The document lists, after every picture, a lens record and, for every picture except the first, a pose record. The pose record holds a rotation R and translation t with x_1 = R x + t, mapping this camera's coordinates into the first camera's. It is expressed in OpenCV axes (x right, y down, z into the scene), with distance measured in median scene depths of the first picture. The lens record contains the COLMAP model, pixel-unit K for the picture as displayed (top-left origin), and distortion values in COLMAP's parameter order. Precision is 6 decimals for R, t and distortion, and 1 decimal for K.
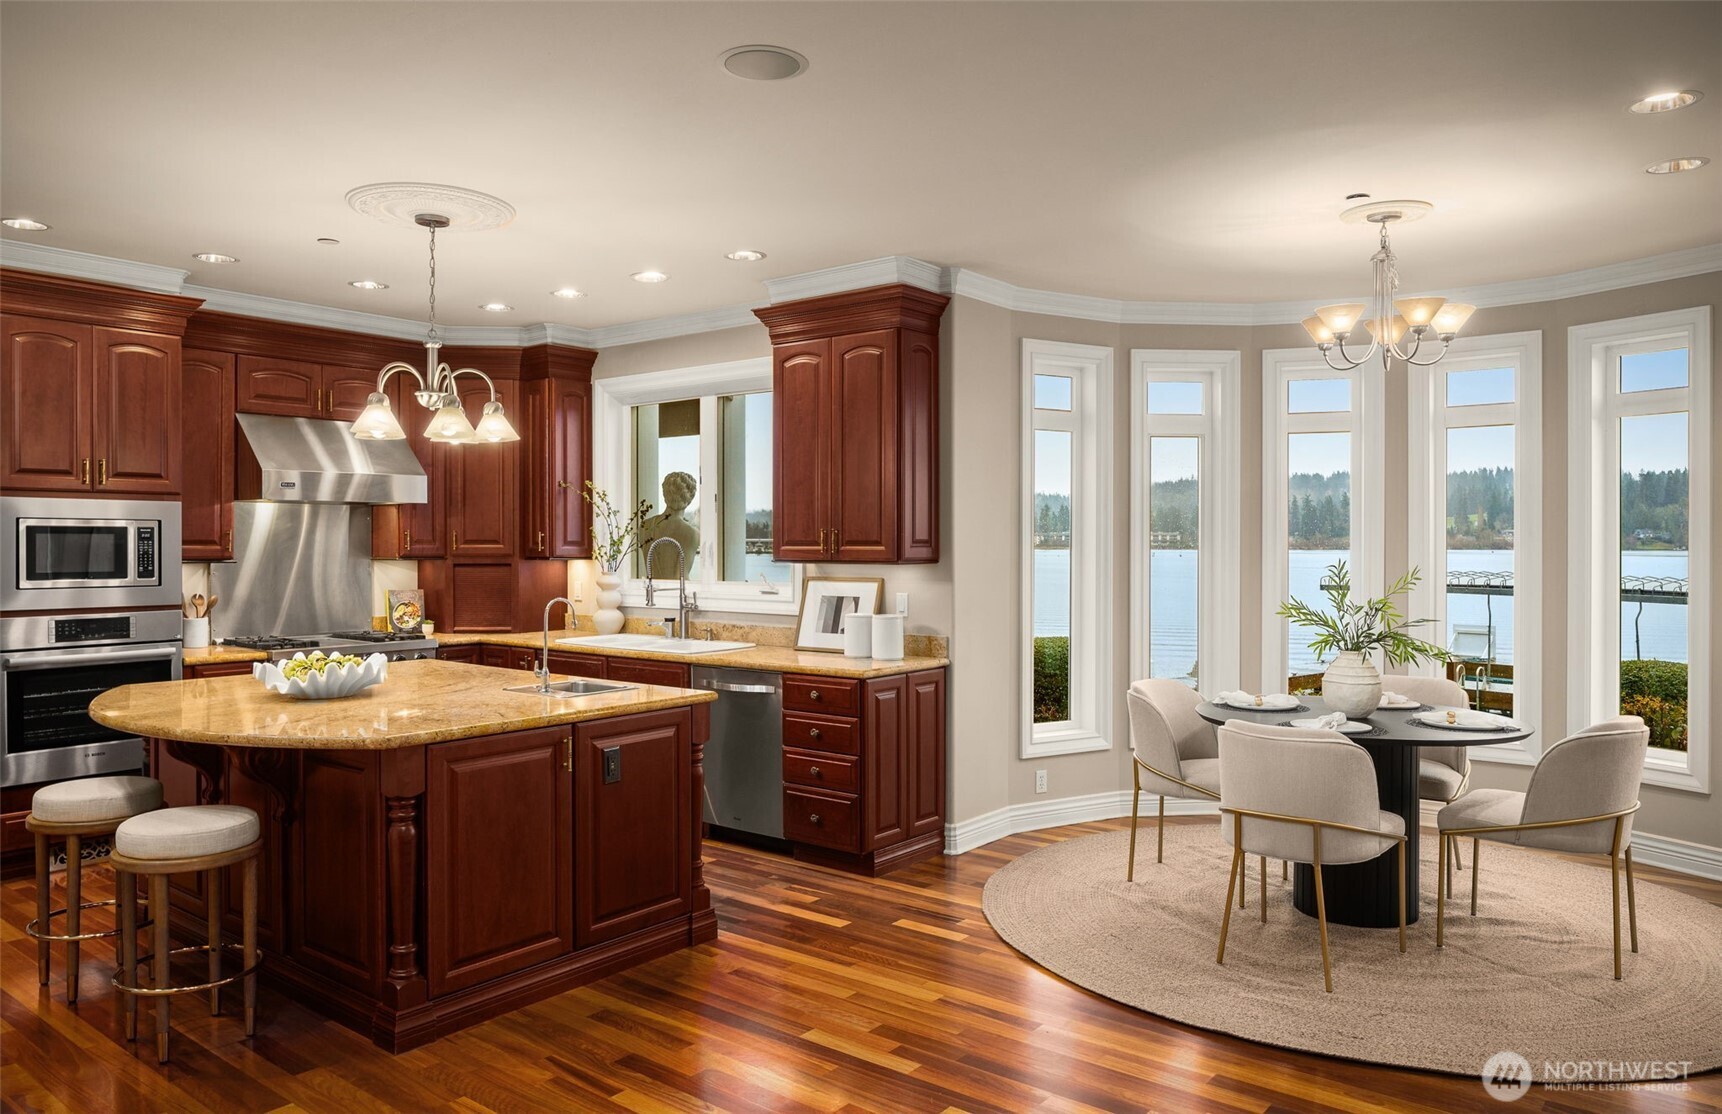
lens RADIAL K [[1158.6, 0, 861.0], [0, 1158.6, 557.0], [0, 0, 1]] dist [0.002906, 0.001825]
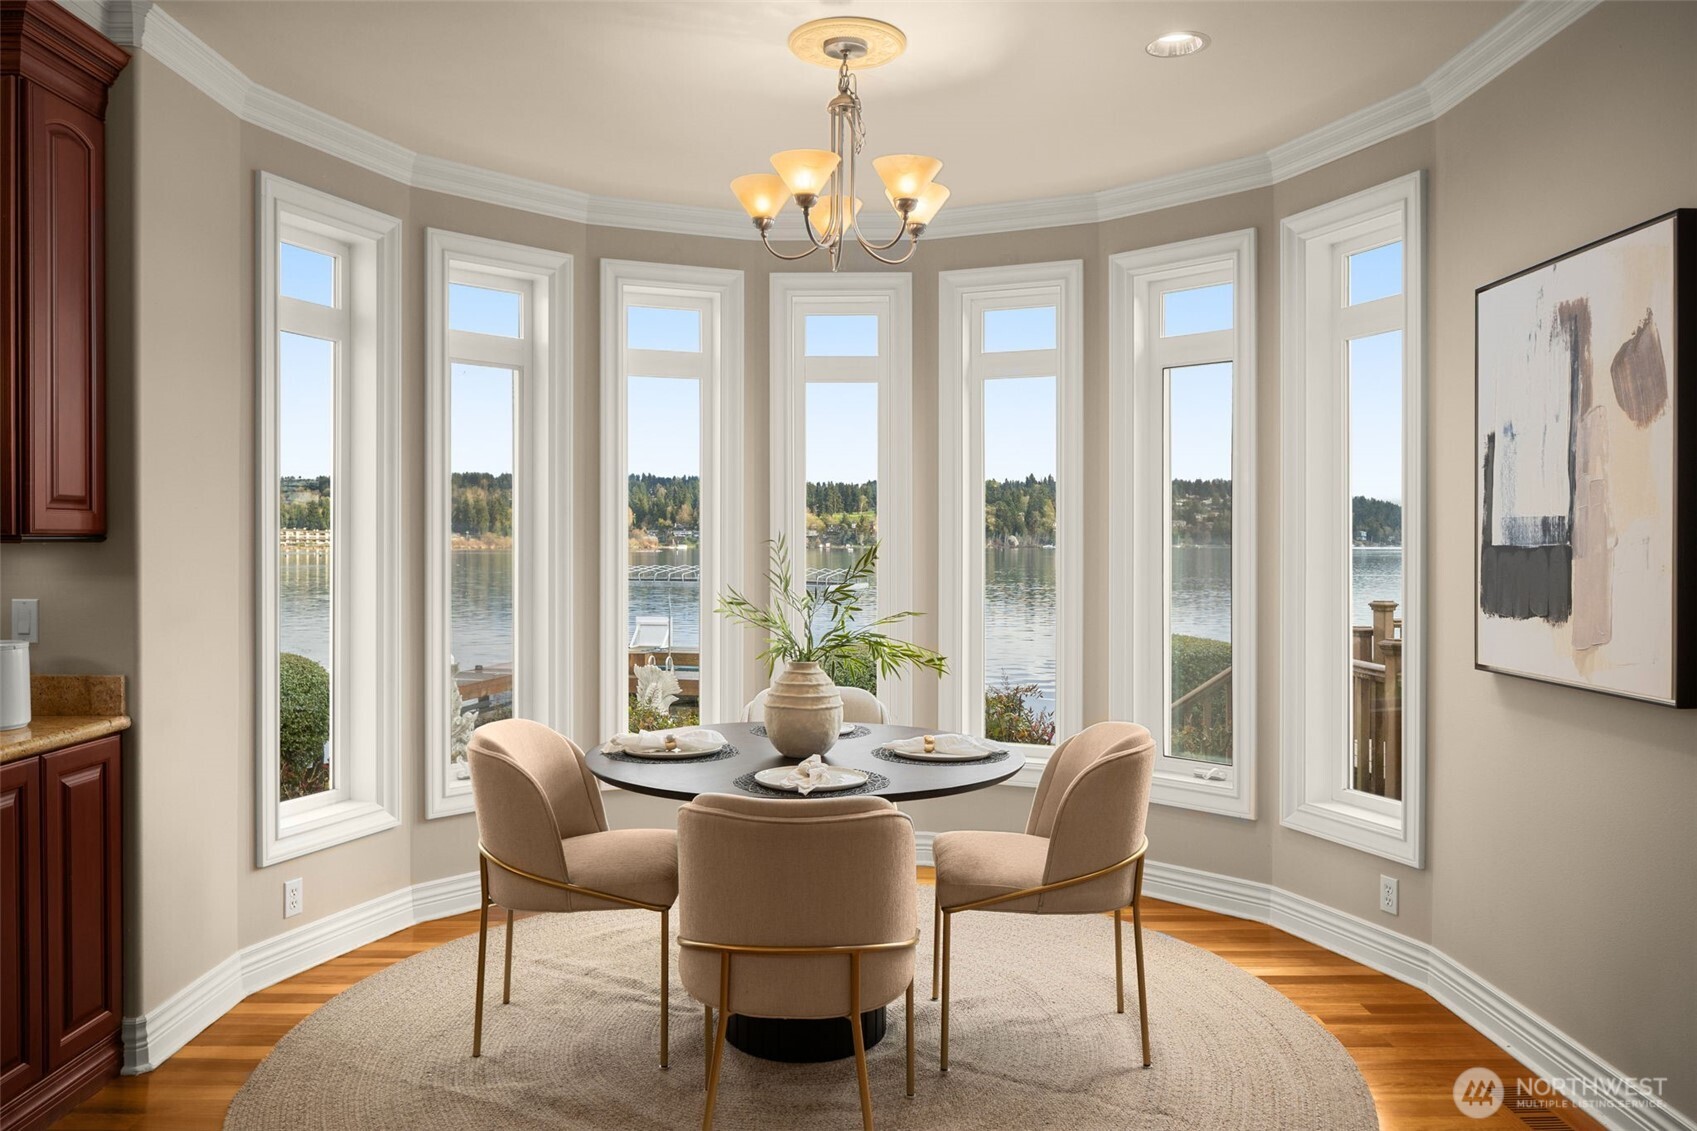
lens RADIAL K [[1230.2, 0, 854.3], [0, 1230.2, 545.6], [0, 0, 1]] dist [-0.007733, 0.000767]
pose [[0.796135, -0.002945, 0.605112, -0.001729], [0.006161, 0.999976, -0.003238, 0.011419], [-0.605088, 0.006306, 0.796134, 0.332483]]
